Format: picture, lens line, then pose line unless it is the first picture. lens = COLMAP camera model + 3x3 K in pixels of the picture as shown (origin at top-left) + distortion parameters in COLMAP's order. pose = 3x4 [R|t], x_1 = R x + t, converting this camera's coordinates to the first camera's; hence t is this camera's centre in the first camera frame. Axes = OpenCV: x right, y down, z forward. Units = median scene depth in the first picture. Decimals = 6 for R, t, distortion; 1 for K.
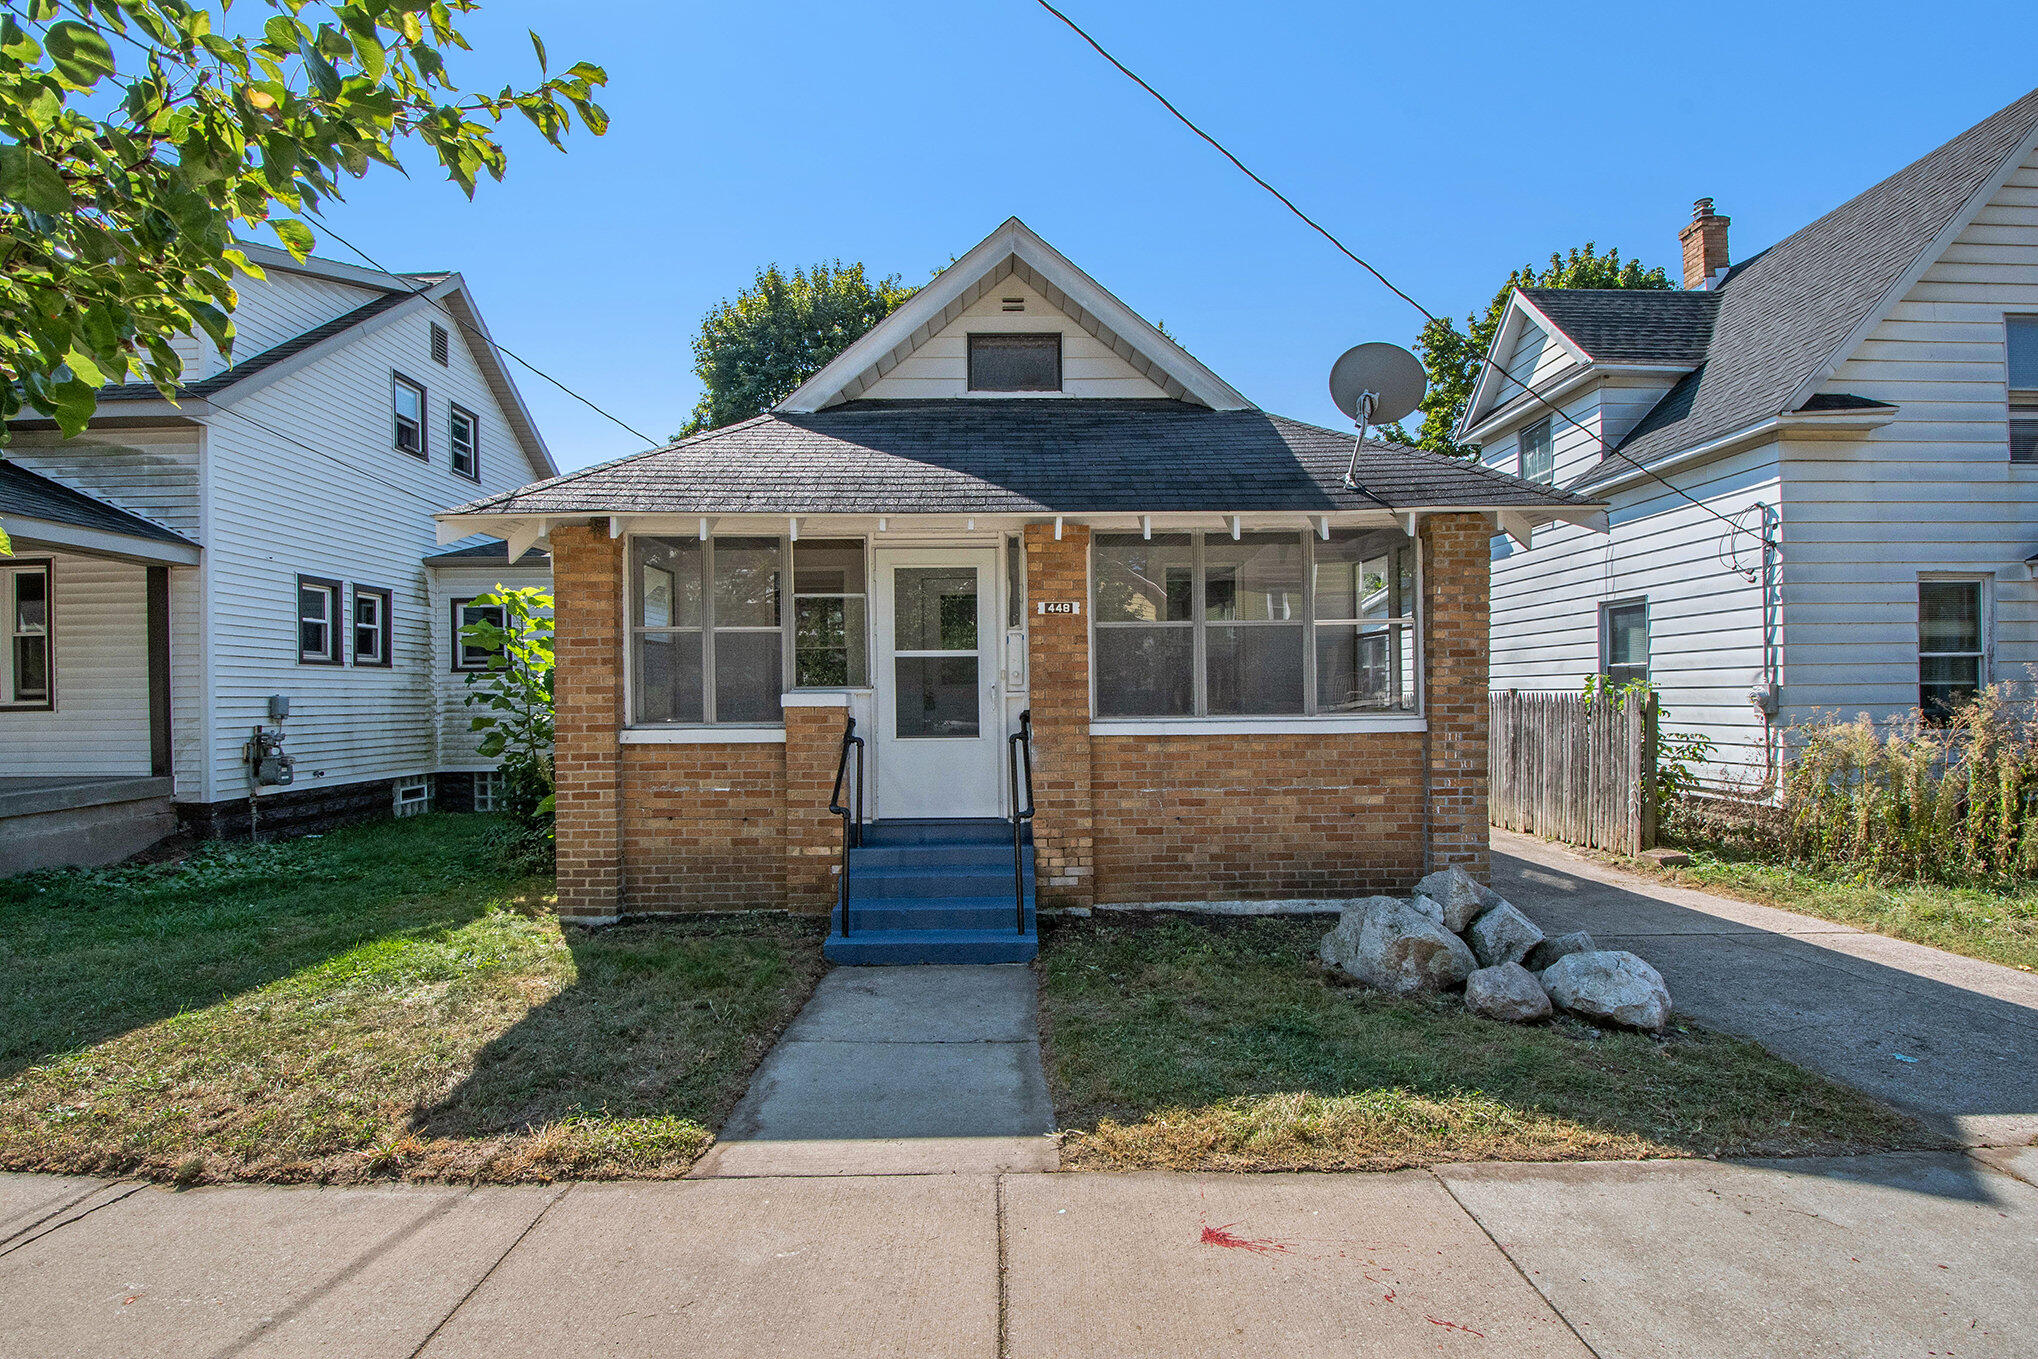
lens RADIAL K [[883.9, 0, 1018.6], [0, 883.9, 683.0], [0, 0, 1]] dist [0.001251, -0.008065]
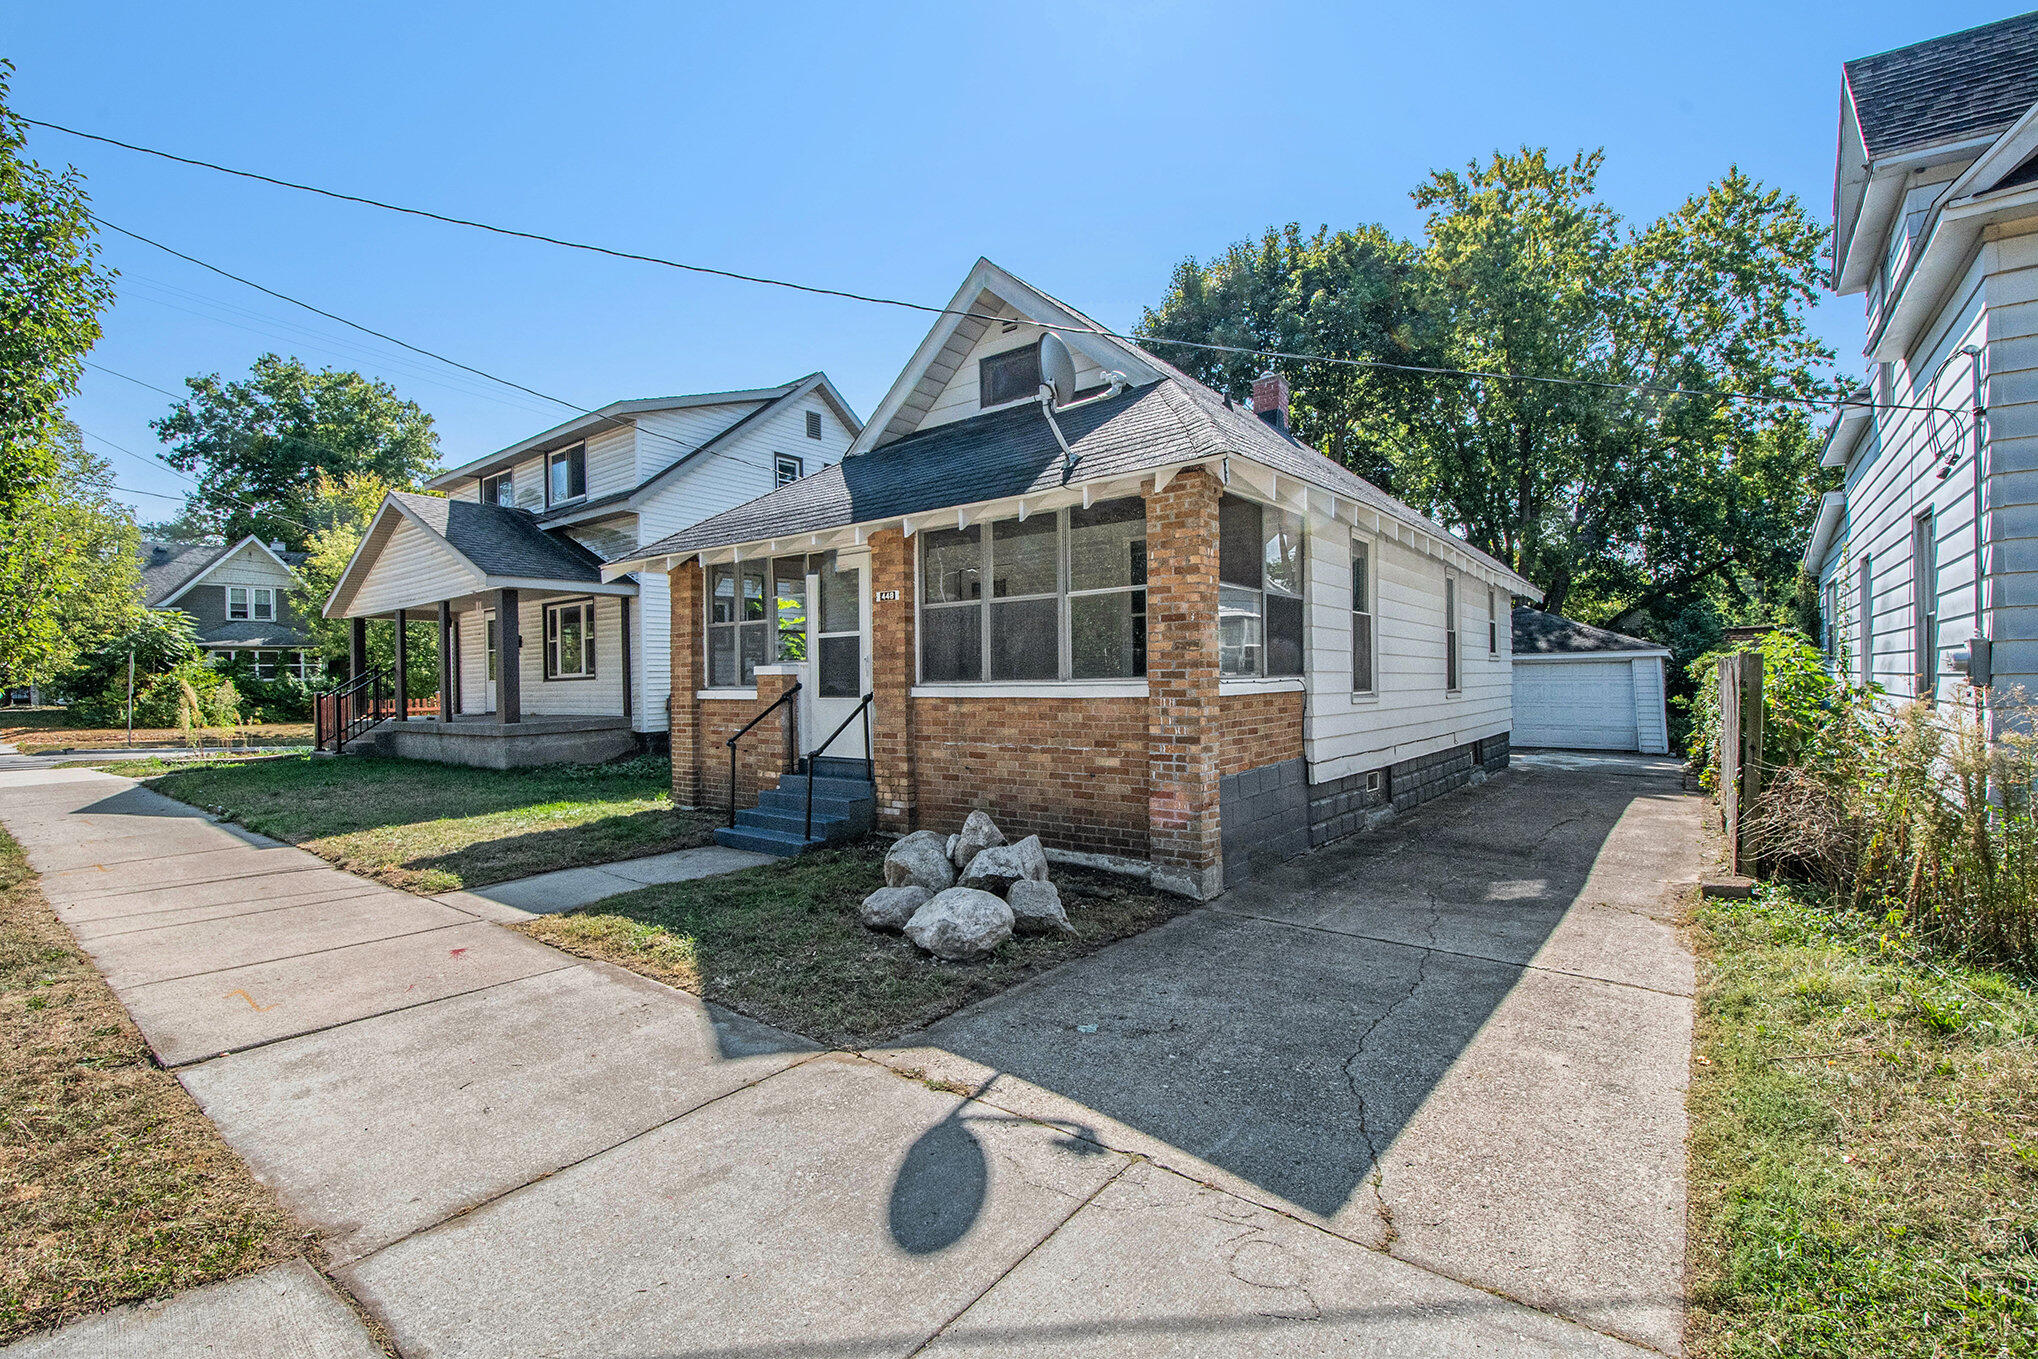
lens RADIAL K [[883.9, 0, 997.4], [0, 883.9, 677.7], [0, 0, 1]] dist [0.001251, -0.008065]
pose [[0.779191, -0.002287, -0.626783, 0.956663], [0.018694, 0.999633, 0.019591, 0.010057], [0.626508, -0.026982, 0.778948, 0.108796]]
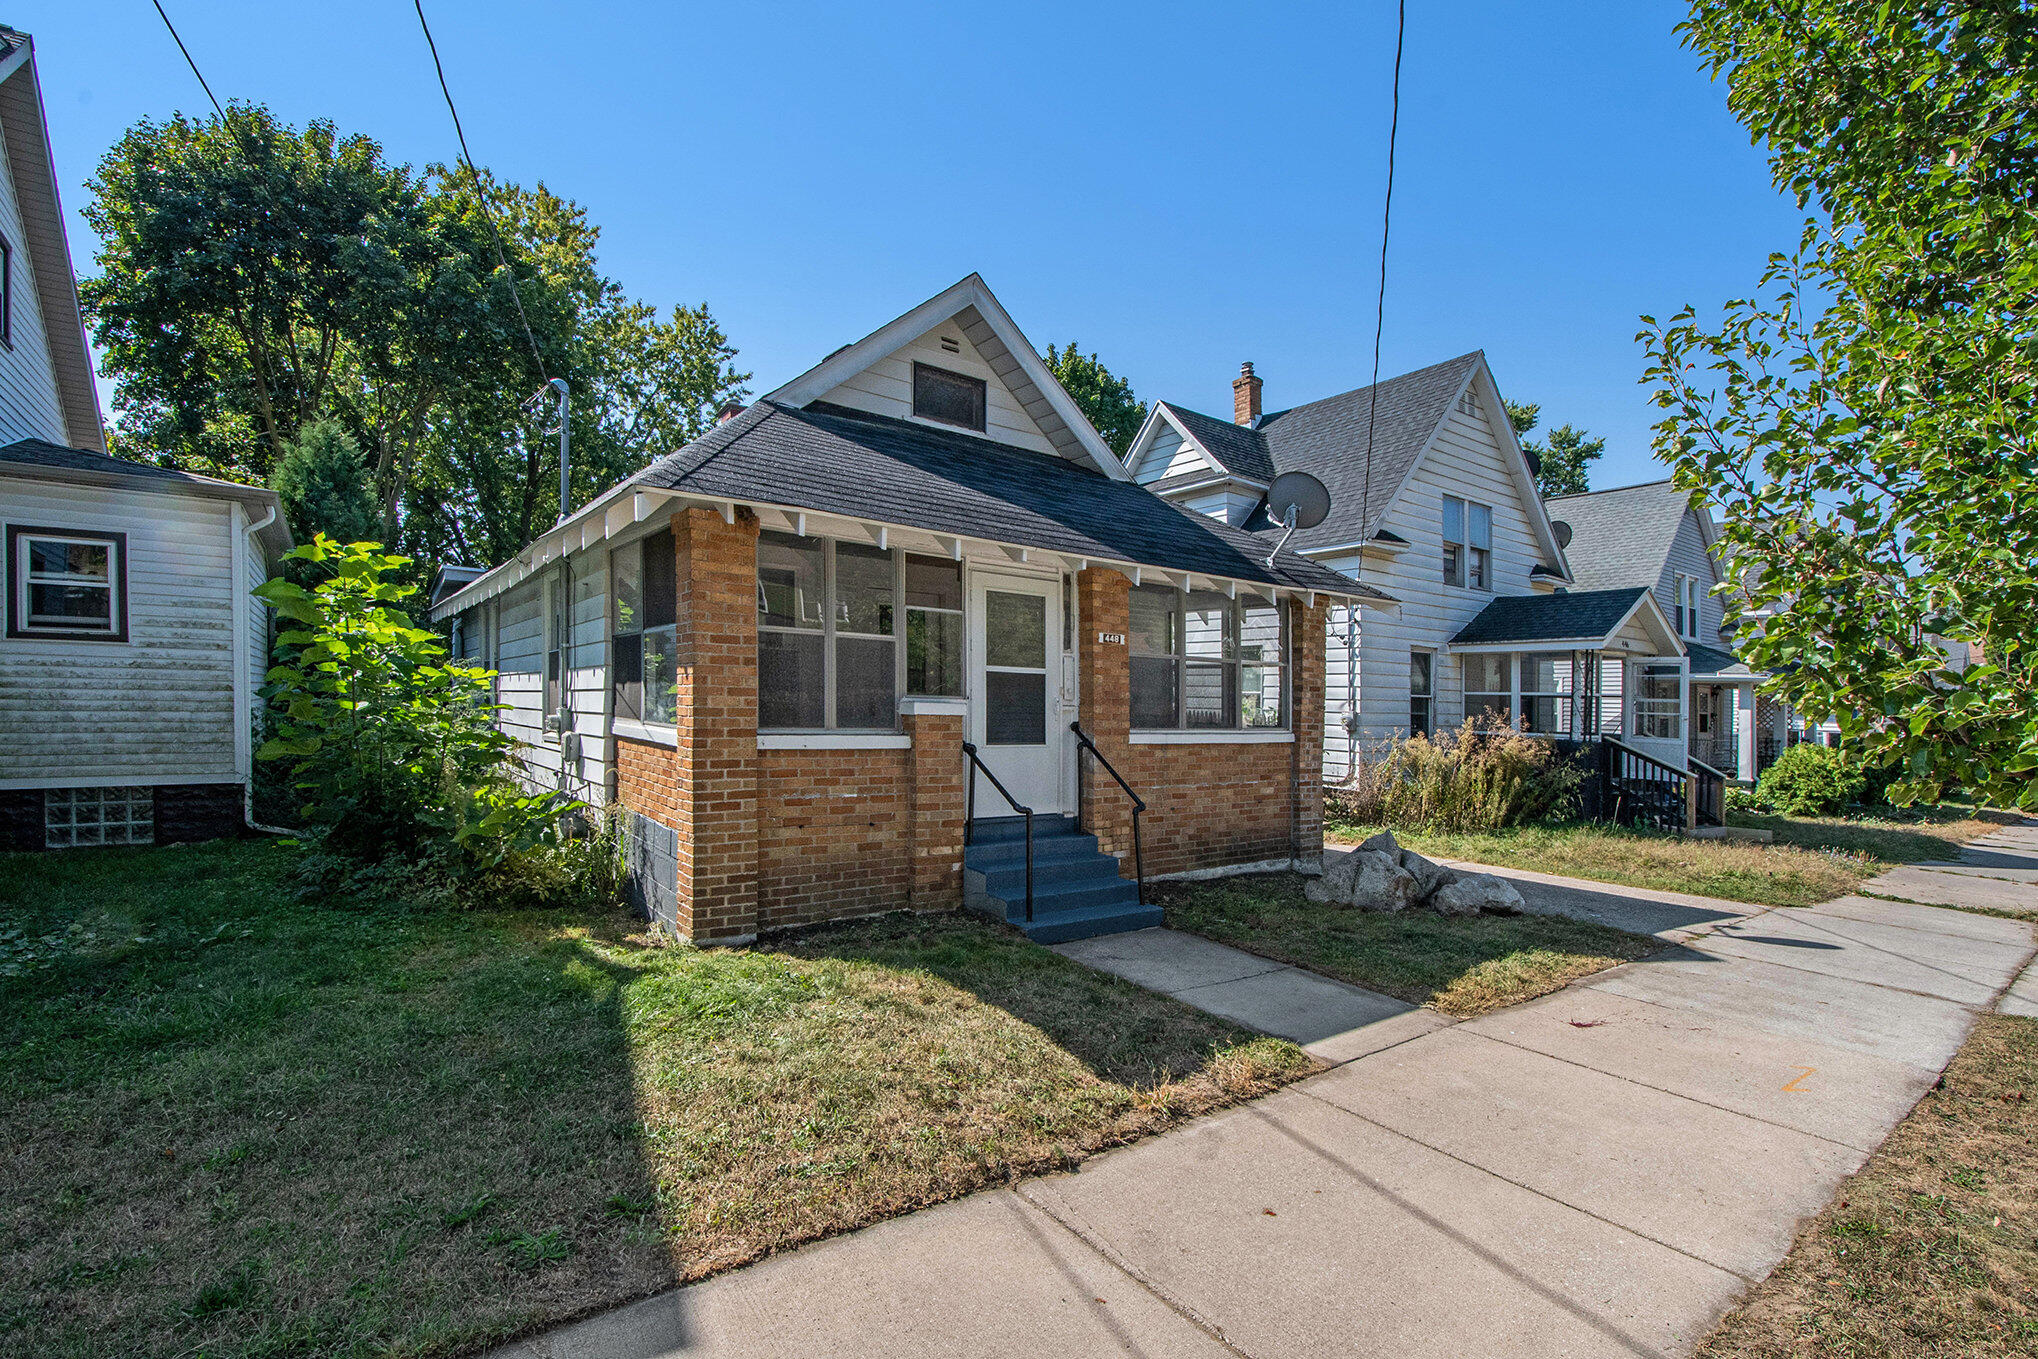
lens RADIAL K [[883.9, 0, 1029.7], [0, 883.9, 679.4], [0, 0, 1]] dist [0.001251, -0.008065]
pose [[0.822706, 0.047199, 0.566505, -0.729765], [-0.044811, 0.998831, -0.018141, -0.001854], [-0.566699, -0.010461, 0.823859, 0.060240]]
